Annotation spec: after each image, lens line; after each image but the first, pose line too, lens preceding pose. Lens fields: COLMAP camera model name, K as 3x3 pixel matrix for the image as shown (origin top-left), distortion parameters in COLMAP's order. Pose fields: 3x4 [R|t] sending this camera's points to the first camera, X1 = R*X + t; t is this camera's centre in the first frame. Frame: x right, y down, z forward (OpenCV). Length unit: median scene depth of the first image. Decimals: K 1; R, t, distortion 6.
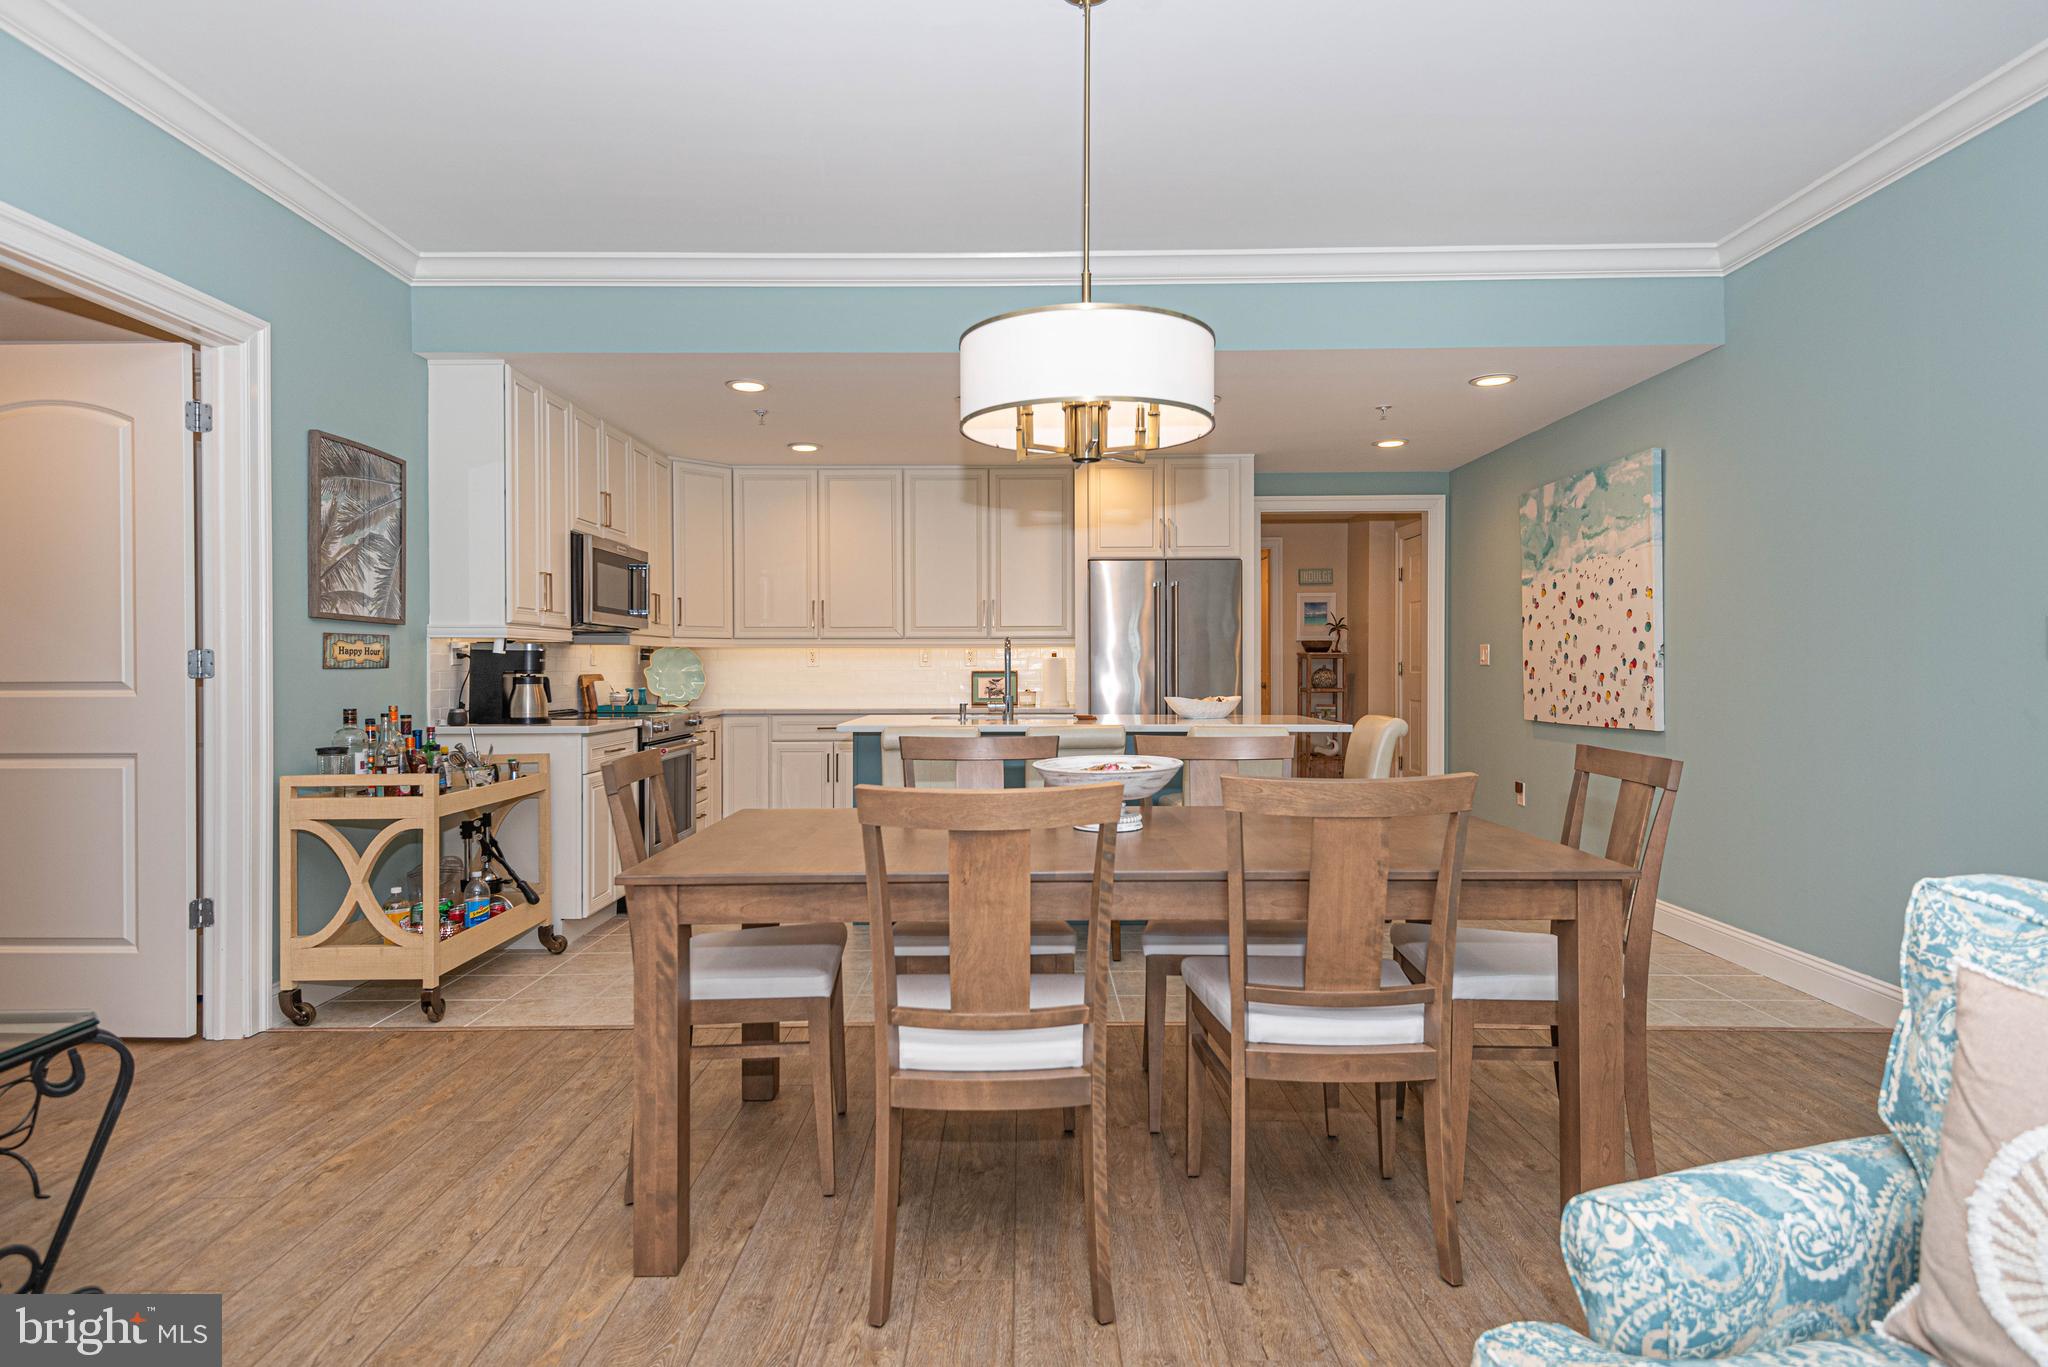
lens RADIAL K [[1052.8, 0, 1016.5], [0, 1052.8, 673.7], [0, 0, 1]] dist [0.003301, 0.000299]
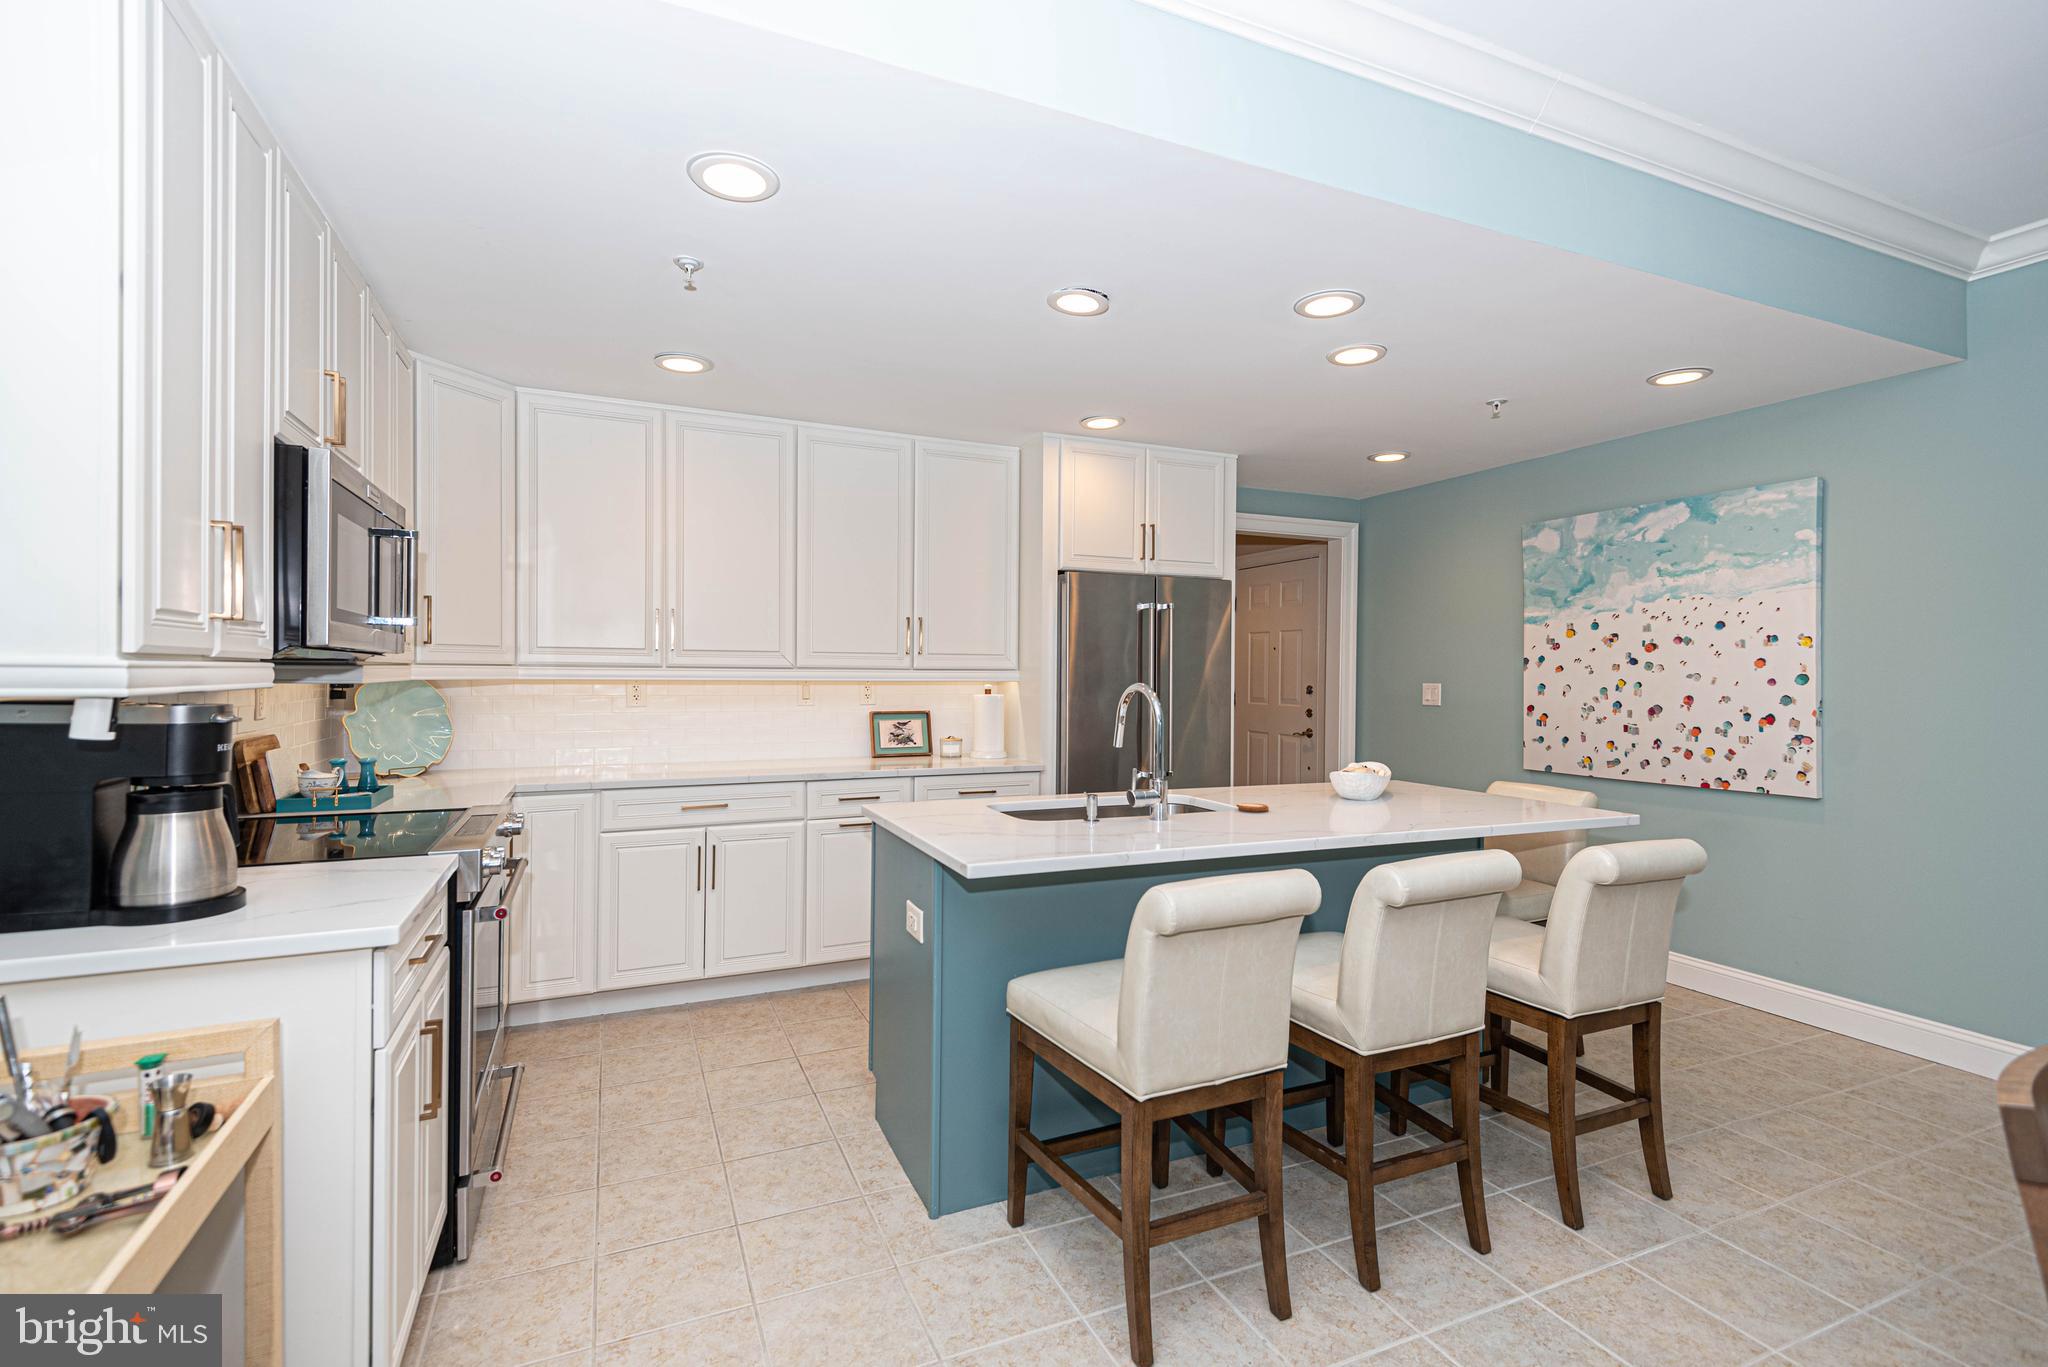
lens RADIAL K [[915.2, 0, 1017.0], [0, 915.2, 677.9], [0, 0, 1]] dist [0.001128, -0.000349]
pose [[0.916391, 0.007885, 0.400207, -0.309706], [-0.008102, 0.999967, -0.001150, -0.039731], [-0.400203, -0.002189, 0.916424, 0.559330]]
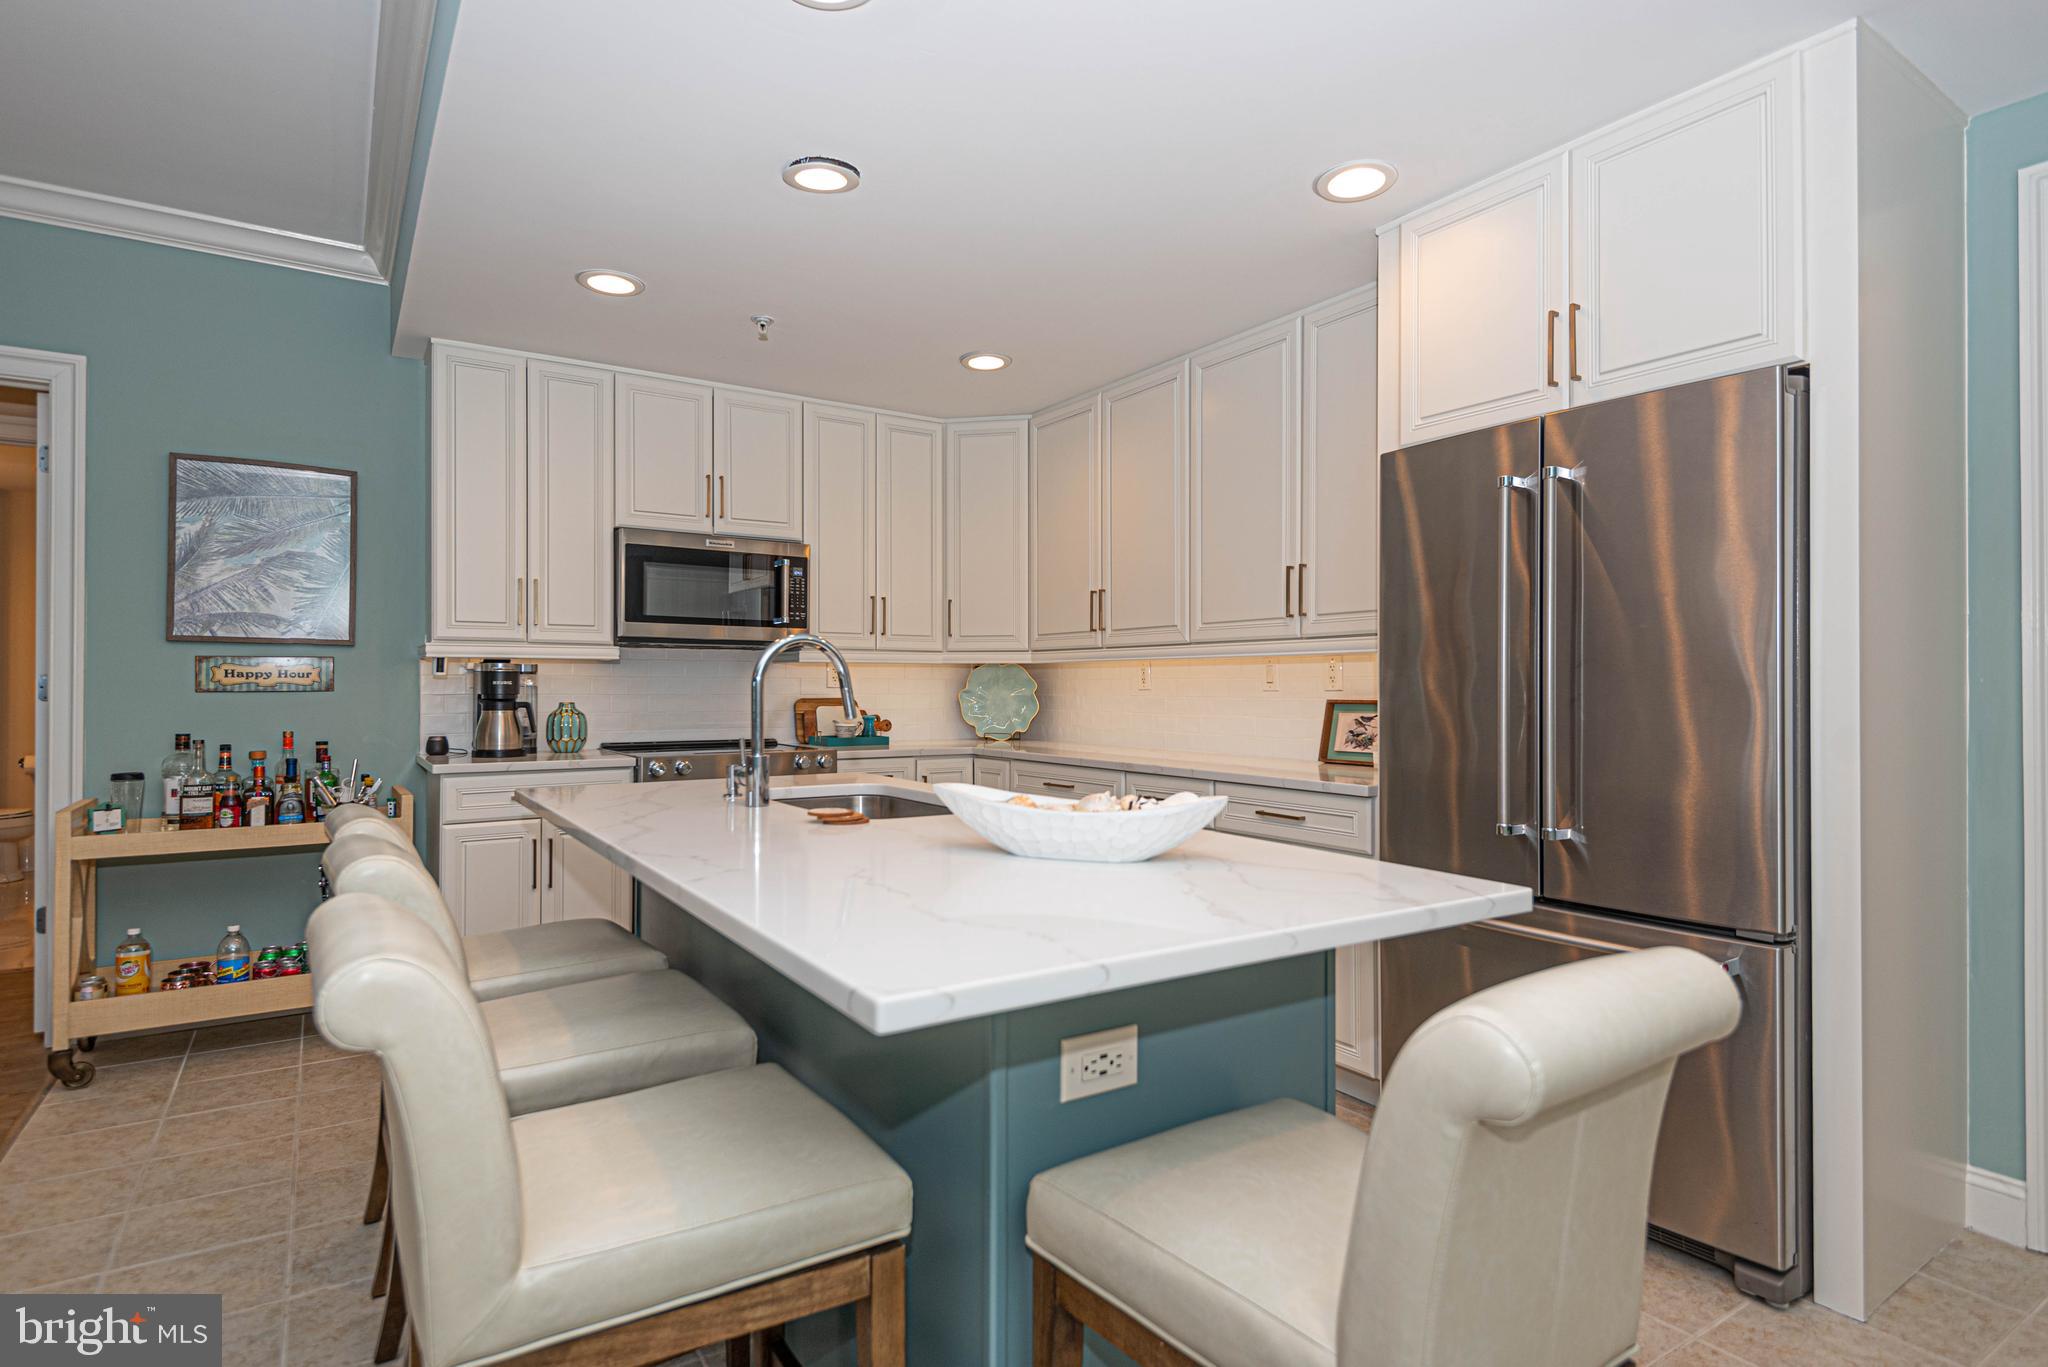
lens RADIAL K [[1052.8, 0, 1016.5], [0, 1052.8, 673.7], [0, 0, 1]] dist [0.003301, 0.000299]
pose [[0.549756, -0.003487, -0.835318, 0.467911], [-0.008073, 0.999922, -0.009487, -0.014789], [0.835286, 0.011959, 0.549685, 0.860491]]
